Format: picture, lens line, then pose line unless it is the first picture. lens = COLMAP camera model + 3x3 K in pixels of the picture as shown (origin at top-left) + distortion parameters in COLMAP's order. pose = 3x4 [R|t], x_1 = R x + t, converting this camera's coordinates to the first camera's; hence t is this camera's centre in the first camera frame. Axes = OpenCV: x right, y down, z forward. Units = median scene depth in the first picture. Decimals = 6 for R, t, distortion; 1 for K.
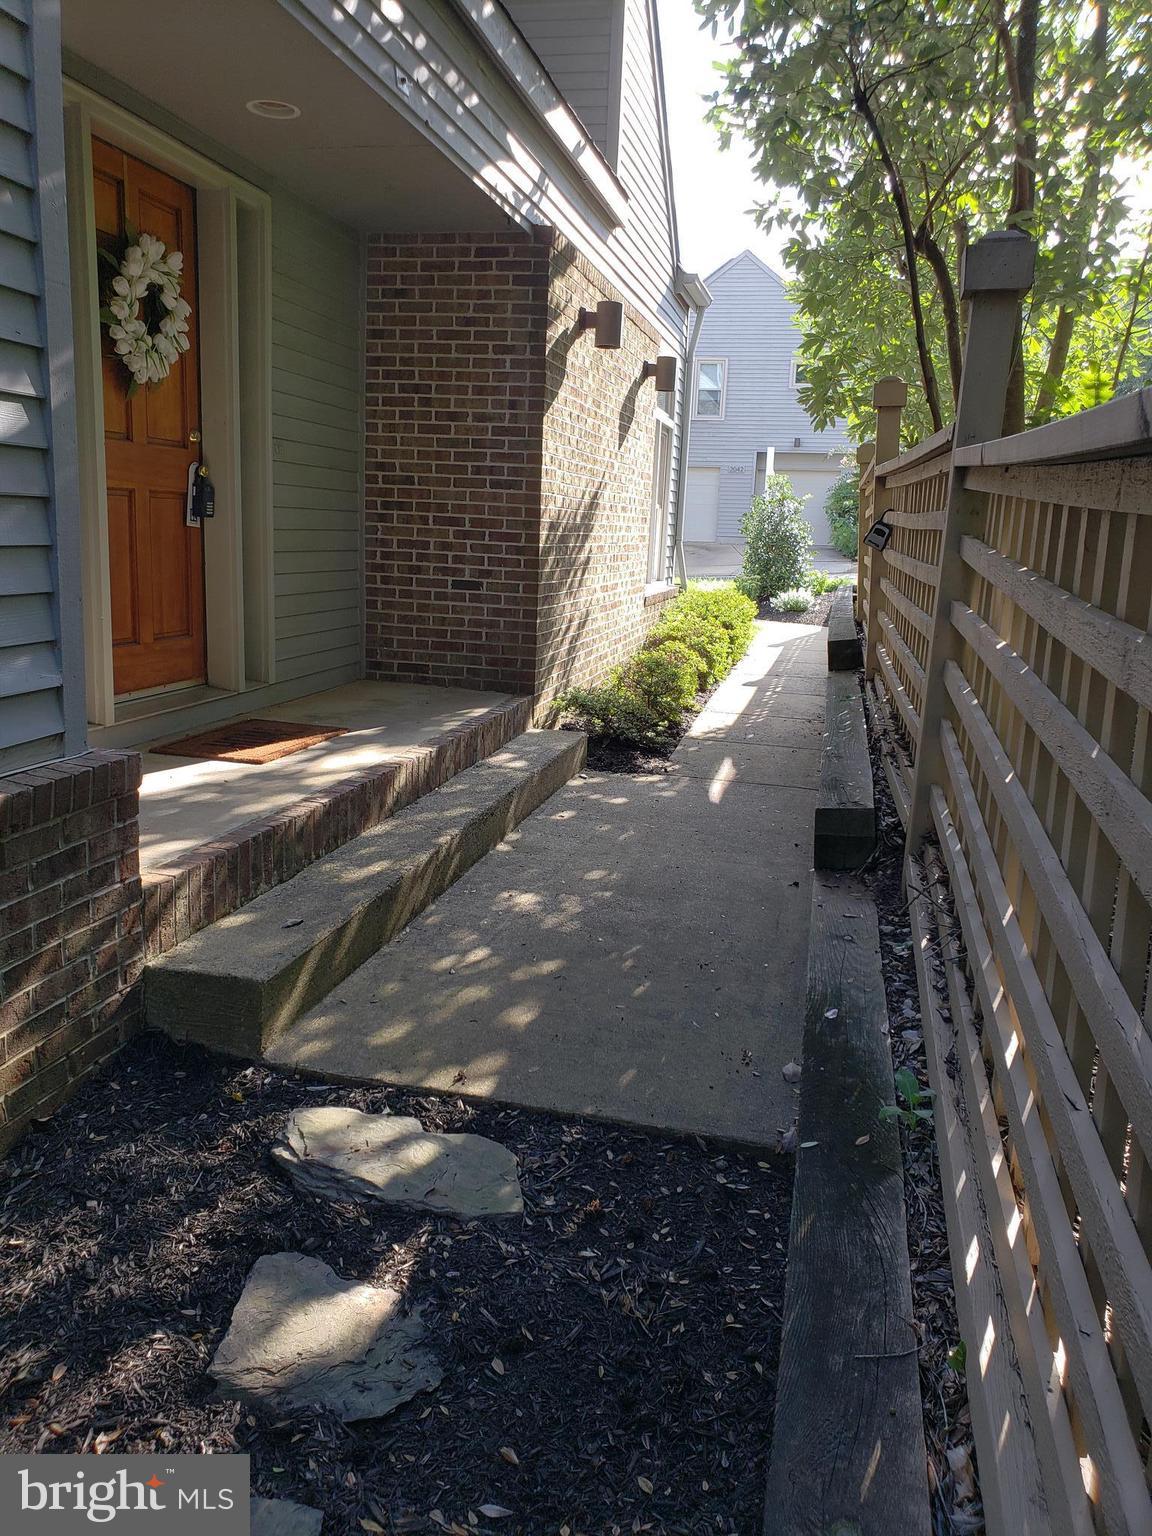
lens RADIAL K [[1181.0, 0, 577.1], [0, 1181.0, 772.8], [0, 0, 1]] dist [-0.001473, -0.012614]
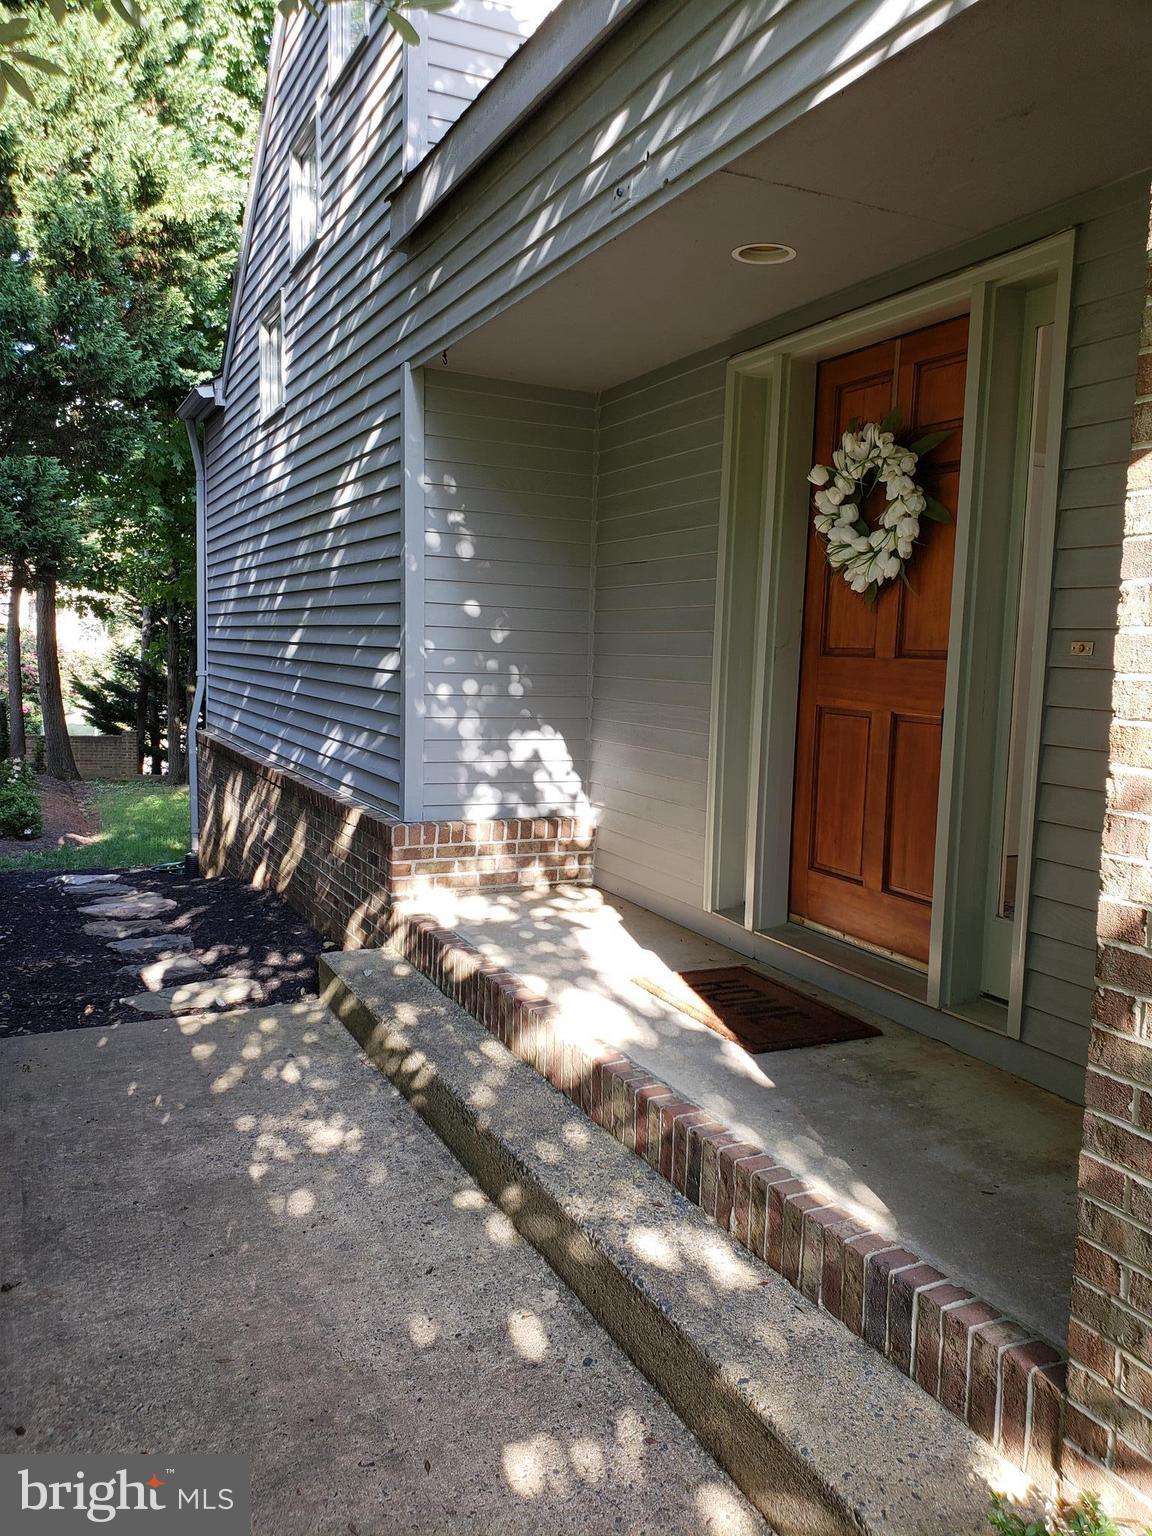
lens RADIAL K [[1181.0, 0, 584.6], [0, 1181.0, 759.3], [0, 0, 1]] dist [-0.001473, -0.012614]
pose [[-0.771664, -0.015679, -0.635837, 0.435350], [-0.200270, 0.954834, 0.219507, -0.454108], [0.603678, 0.296725, -0.739951, 1.956779]]
